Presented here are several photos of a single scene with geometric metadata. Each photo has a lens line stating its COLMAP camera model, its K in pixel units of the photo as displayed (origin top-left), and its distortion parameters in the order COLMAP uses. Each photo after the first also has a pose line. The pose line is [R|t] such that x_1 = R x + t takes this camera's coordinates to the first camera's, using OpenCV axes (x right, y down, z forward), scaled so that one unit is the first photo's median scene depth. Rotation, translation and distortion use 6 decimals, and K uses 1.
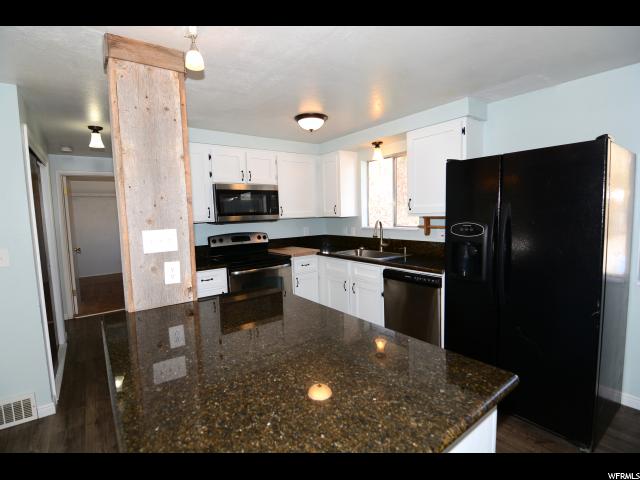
lens RADIAL K [[309.5, 0, 318.8], [0, 309.5, 238.9], [0, 0, 1]] dist [-0.014038, -0.000883]
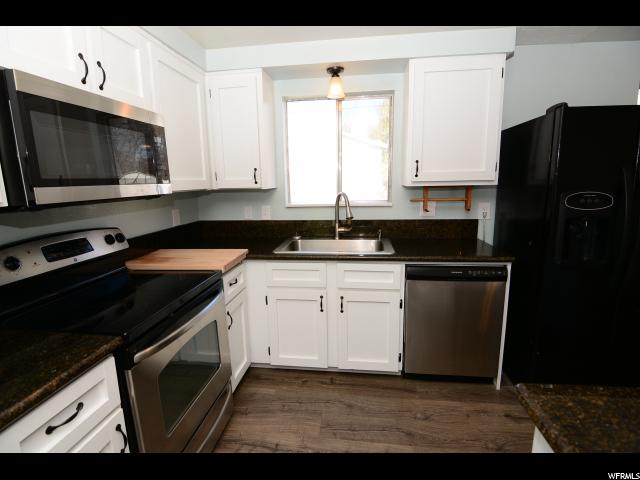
lens RADIAL K [[326.5, 0, 319.1], [0, 326.5, 239.0], [0, 0, 1]] dist [-0.007873, -0.000808]
pose [[0.702978, -0.115838, 0.701714, -0.358268], [0.063339, 0.992923, 0.100458, -0.037881], [-0.708385, -0.026174, 0.705341, 0.578640]]
